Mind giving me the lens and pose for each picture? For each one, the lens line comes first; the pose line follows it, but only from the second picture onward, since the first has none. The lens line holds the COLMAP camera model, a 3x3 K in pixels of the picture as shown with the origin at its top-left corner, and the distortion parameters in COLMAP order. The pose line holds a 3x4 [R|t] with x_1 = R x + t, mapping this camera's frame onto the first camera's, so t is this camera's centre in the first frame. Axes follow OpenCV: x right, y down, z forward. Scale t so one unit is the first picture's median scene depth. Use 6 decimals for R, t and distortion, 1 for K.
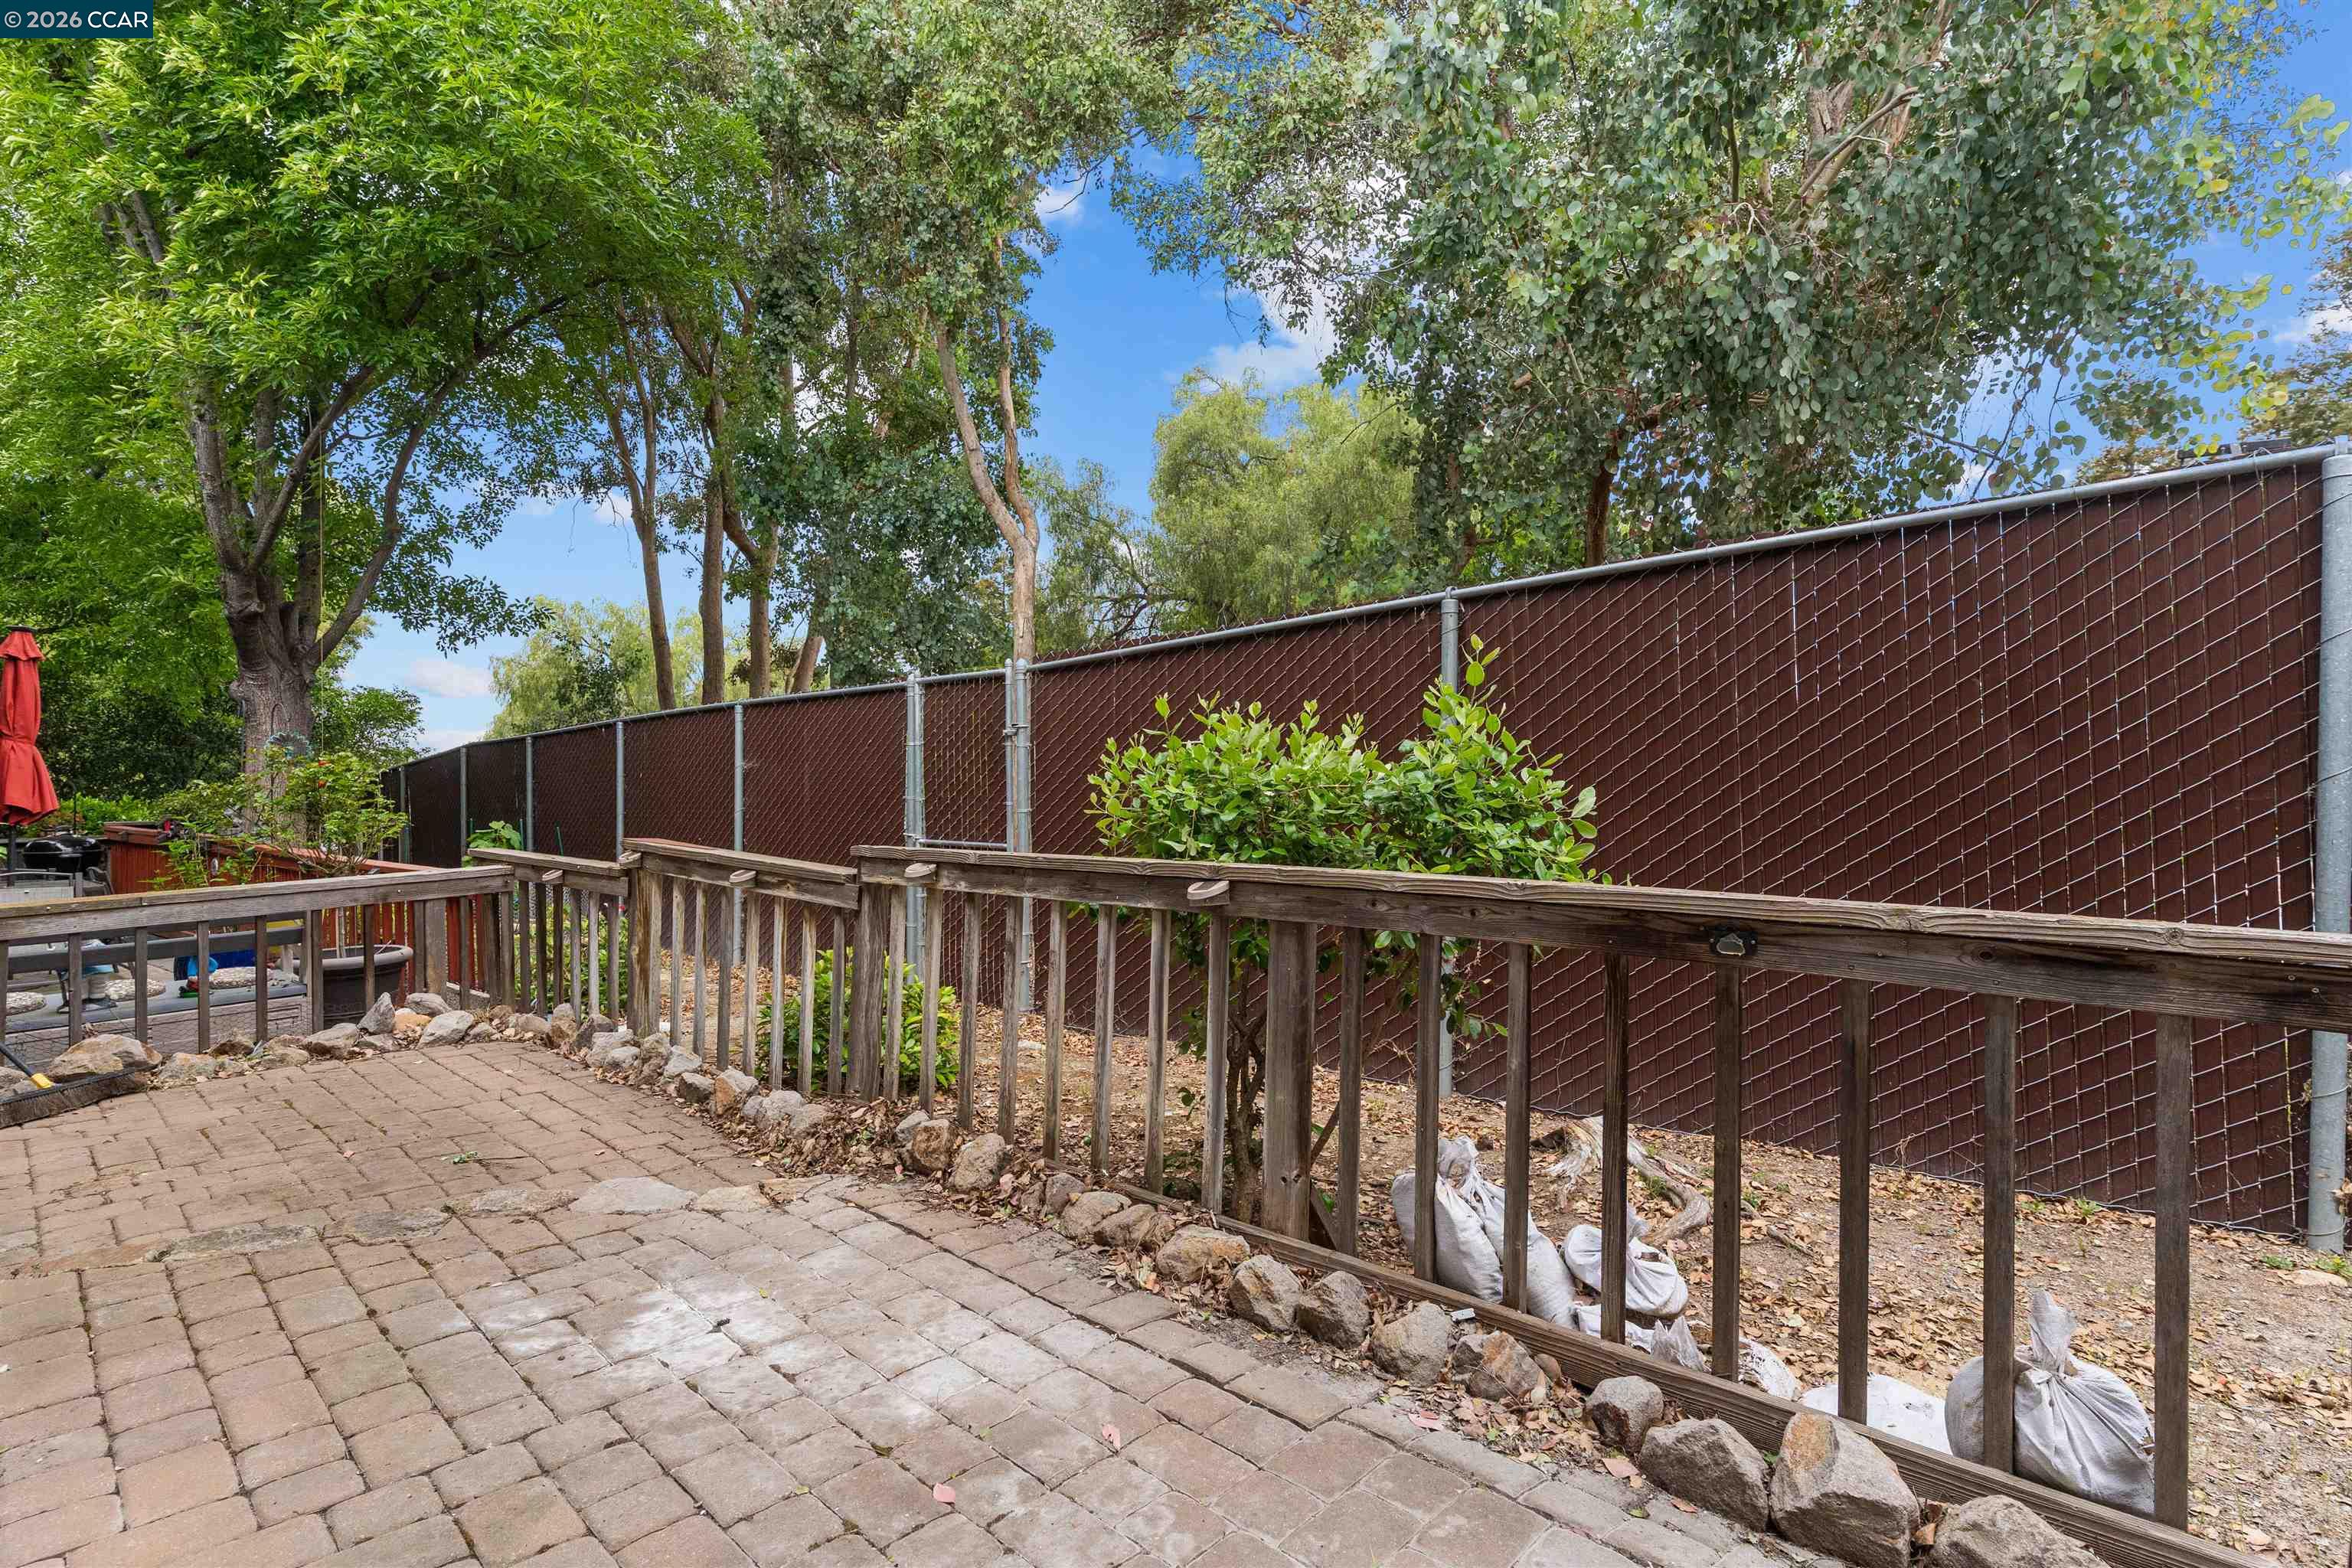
lens RADIAL K [[1124.1, 0, 1183.8], [0, 1124.1, 799.7], [0, 0, 1]] dist [0.002146, -0.001171]
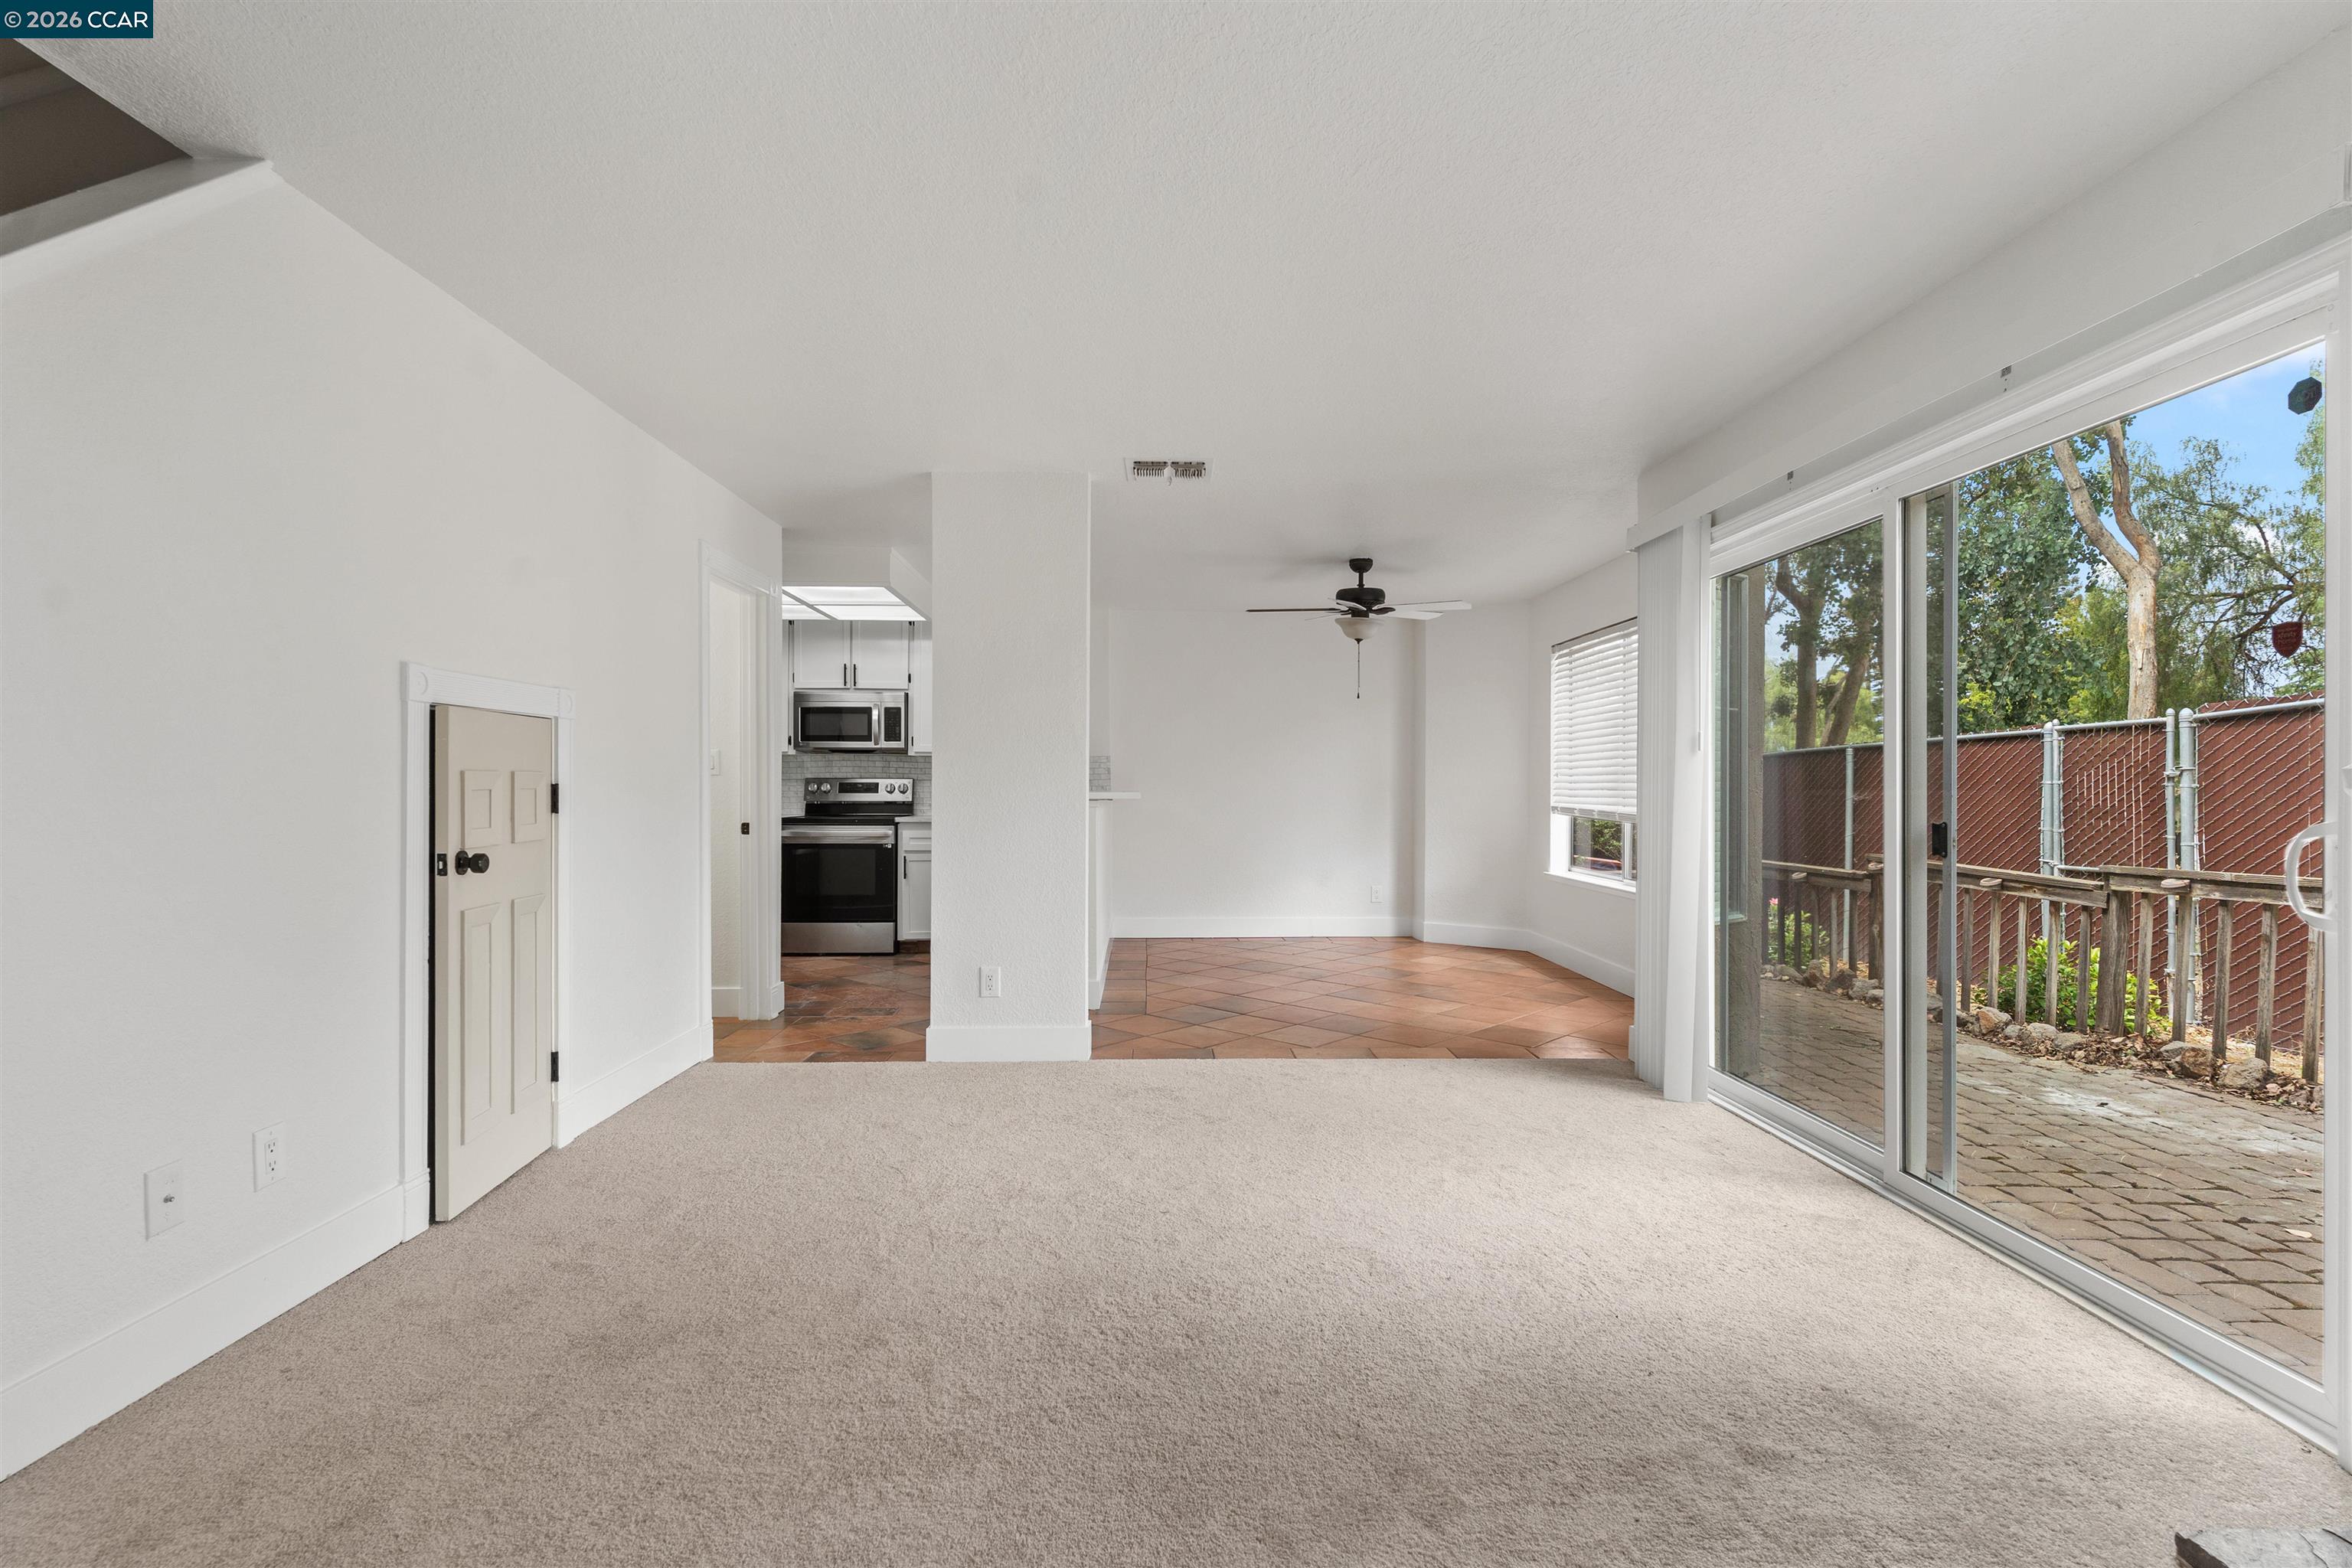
lens RADIAL K [[1124.1, 0, 1176.0], [0, 1124.1, 791.8], [0, 0, 1]] dist [0.002146, -0.001171]
pose [[0.698999, 0.002996, -0.715116, -0.066144], [-0.019933, 0.999684, -0.015296, -0.007316], [0.714845, 0.024946, 0.698838, -0.718067]]
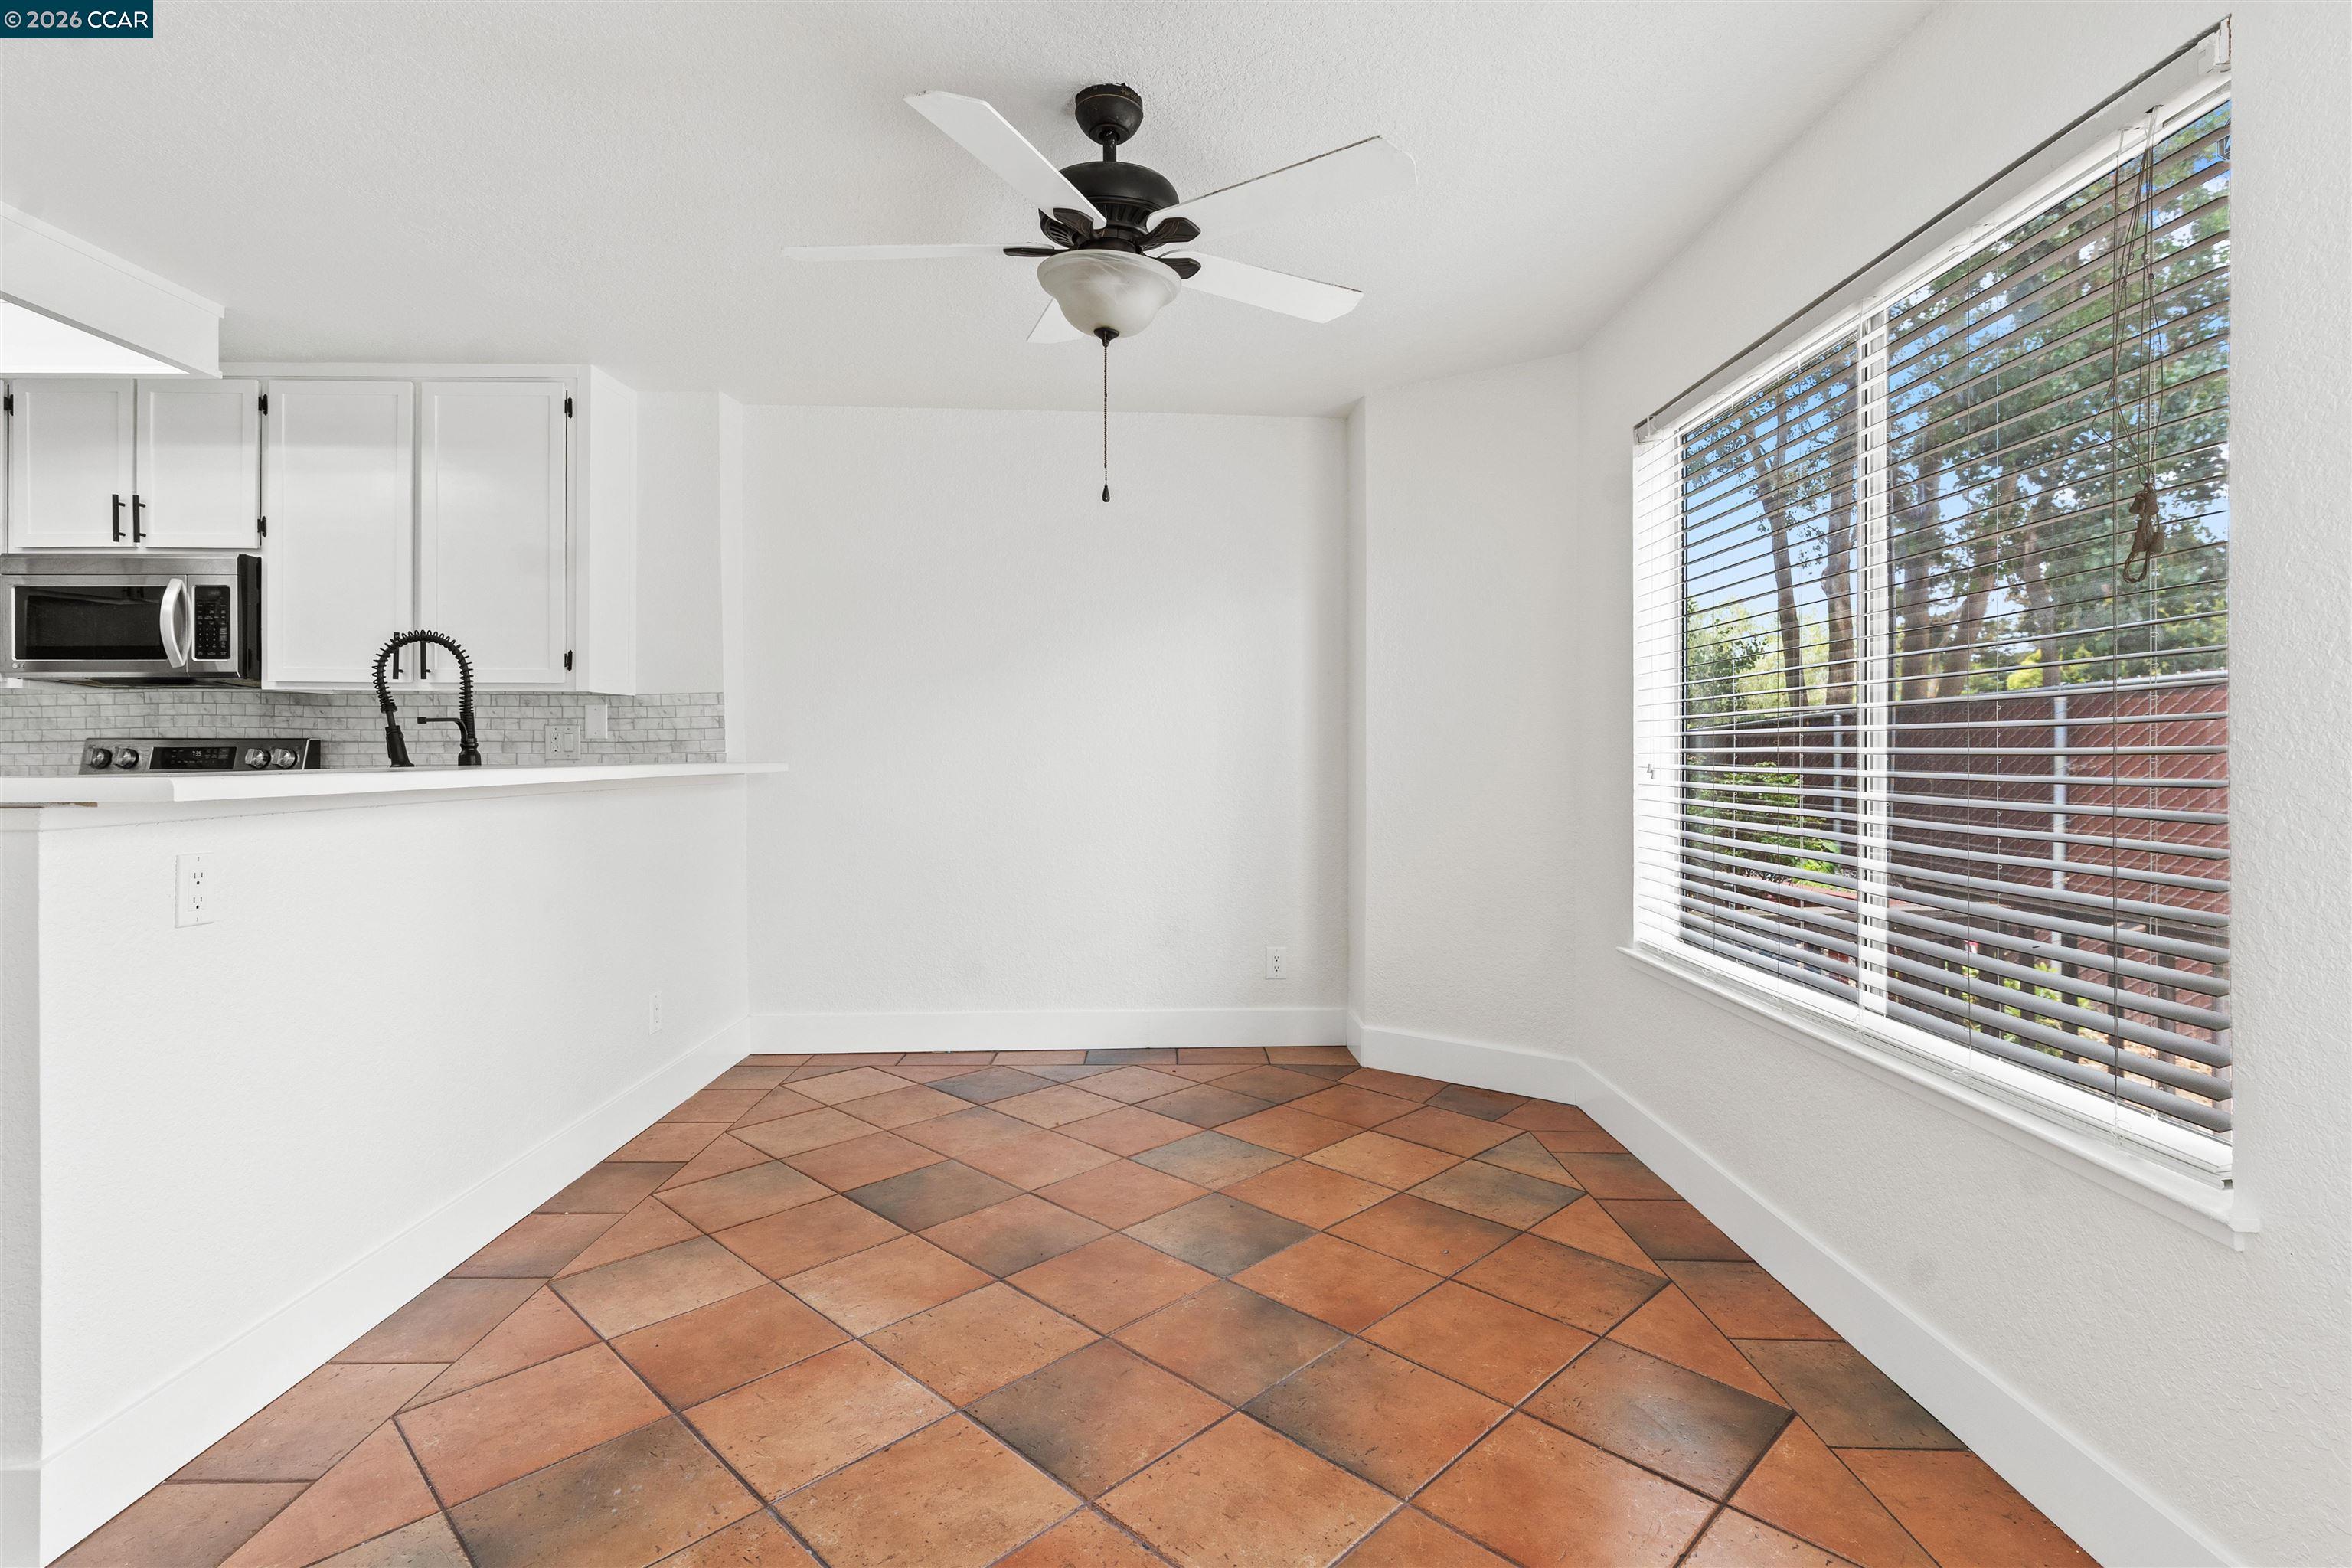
lens RADIAL K [[1124.1, 0, 1185.8], [0, 1124.1, 747.7], [0, 0, 1]] dist [0.002146, -0.001171]
pose [[0.691900, -0.005251, -0.721974, -0.486304], [-0.017911, 0.999541, -0.024434, -0.028699], [0.721771, 0.029838, 0.691489, 0.028773]]
